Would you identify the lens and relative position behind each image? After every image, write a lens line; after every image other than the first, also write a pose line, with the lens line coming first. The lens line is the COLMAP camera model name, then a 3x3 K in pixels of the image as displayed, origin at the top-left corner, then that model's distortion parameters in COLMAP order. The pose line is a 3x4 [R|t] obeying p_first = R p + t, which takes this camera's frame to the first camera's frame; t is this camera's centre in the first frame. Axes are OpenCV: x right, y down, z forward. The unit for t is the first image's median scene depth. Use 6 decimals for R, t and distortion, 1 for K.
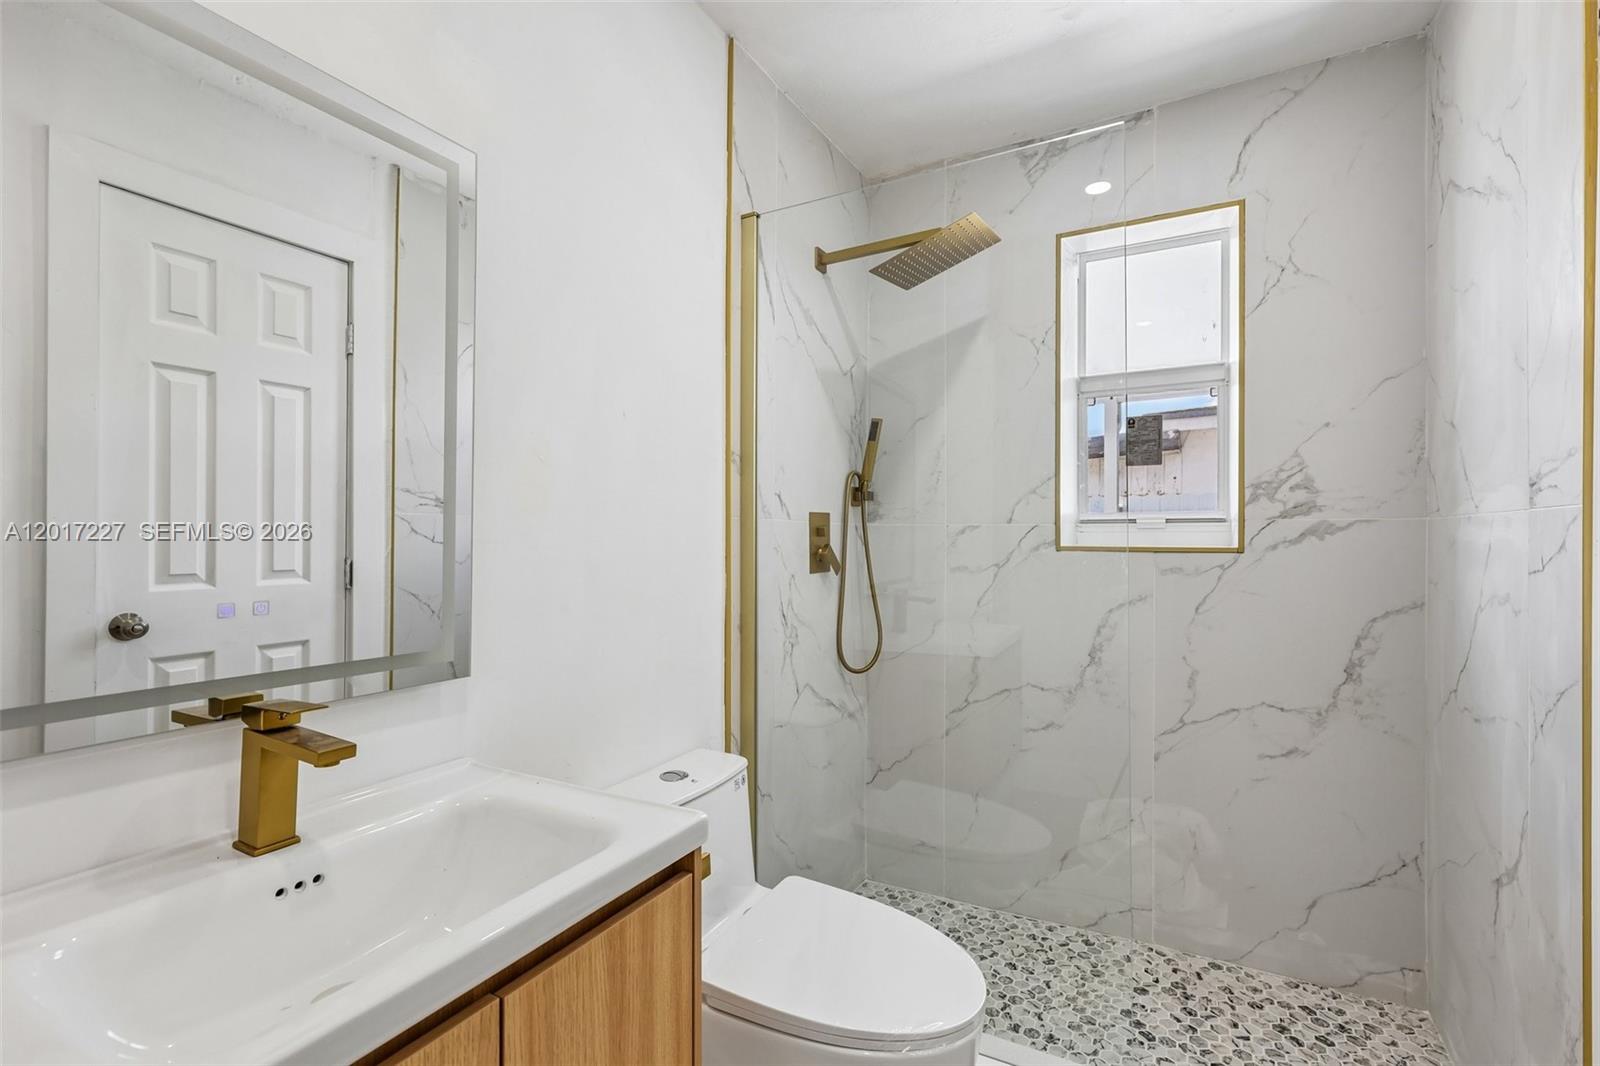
lens RADIAL K [[722.3, 0, 800.6], [0, 722.3, 536.9], [0, 0, 1]] dist [0.001341, 0.002561]
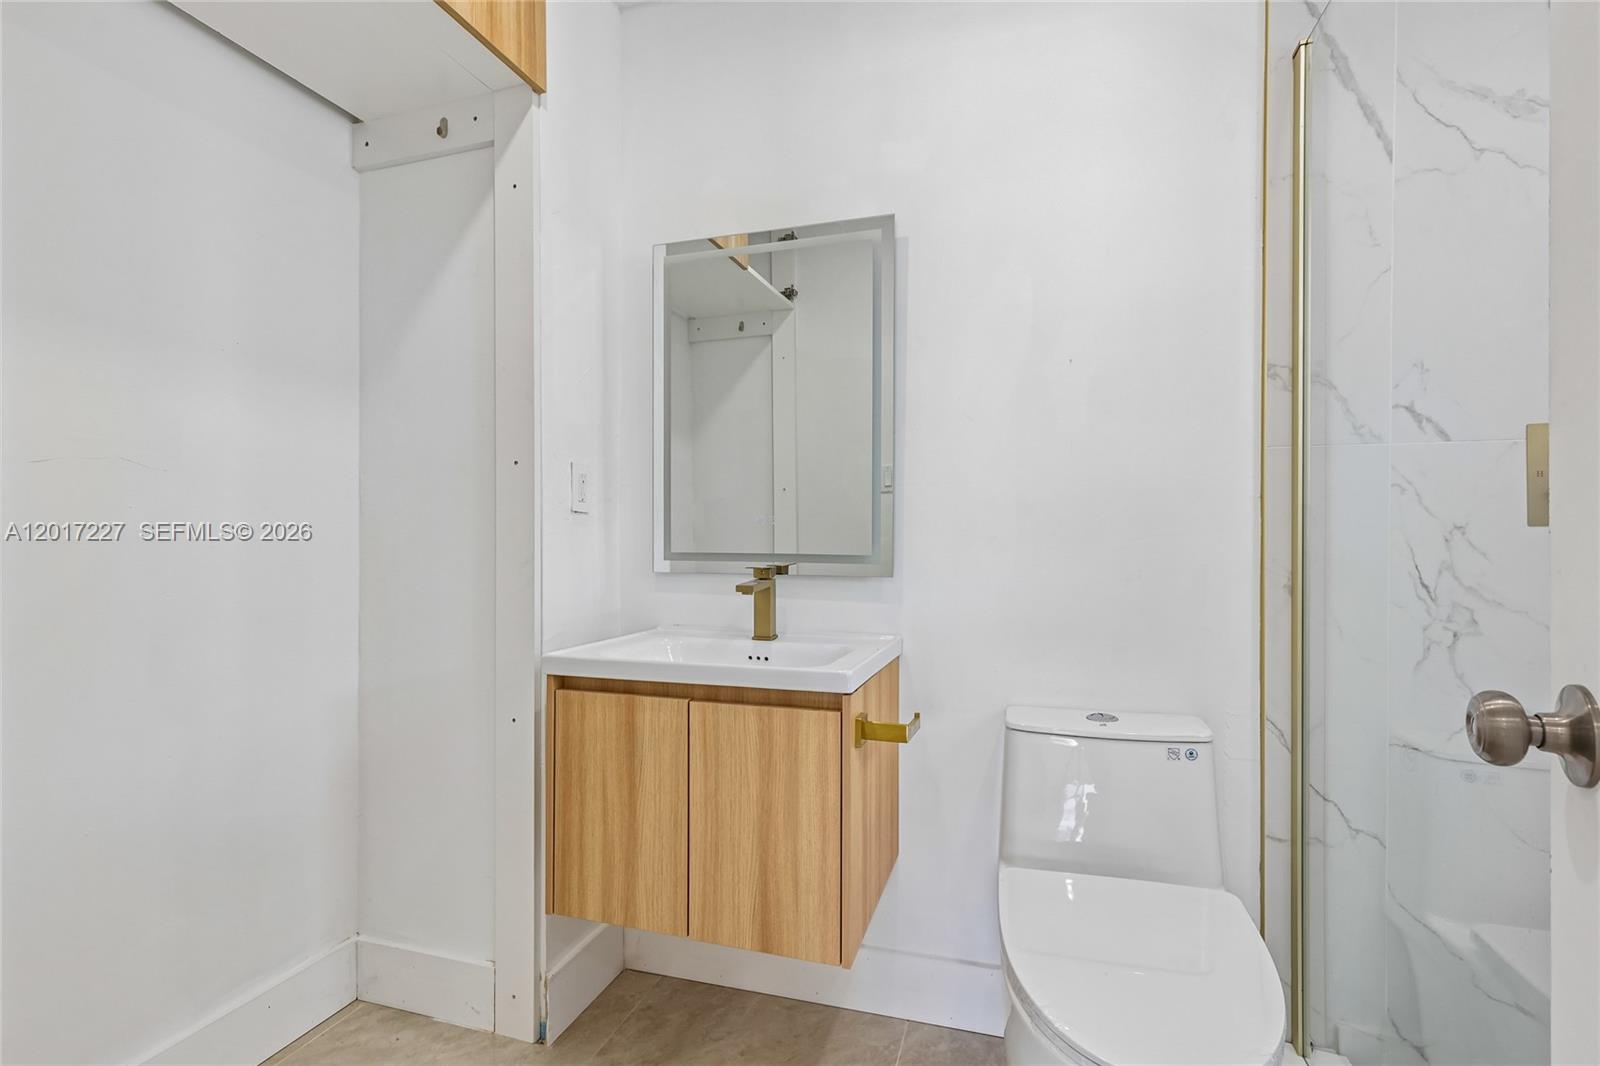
lens RADIAL K [[722.3, 0, 802.4], [0, 722.3, 537.3], [0, 0, 1]] dist [0.001341, 0.002561]
pose [[0.183388, -0.009304, -0.982997, 0.533571], [0.002438, 0.999956, -0.009009, 0.069379], [0.983038, -0.000745, 0.183403, 0.314575]]
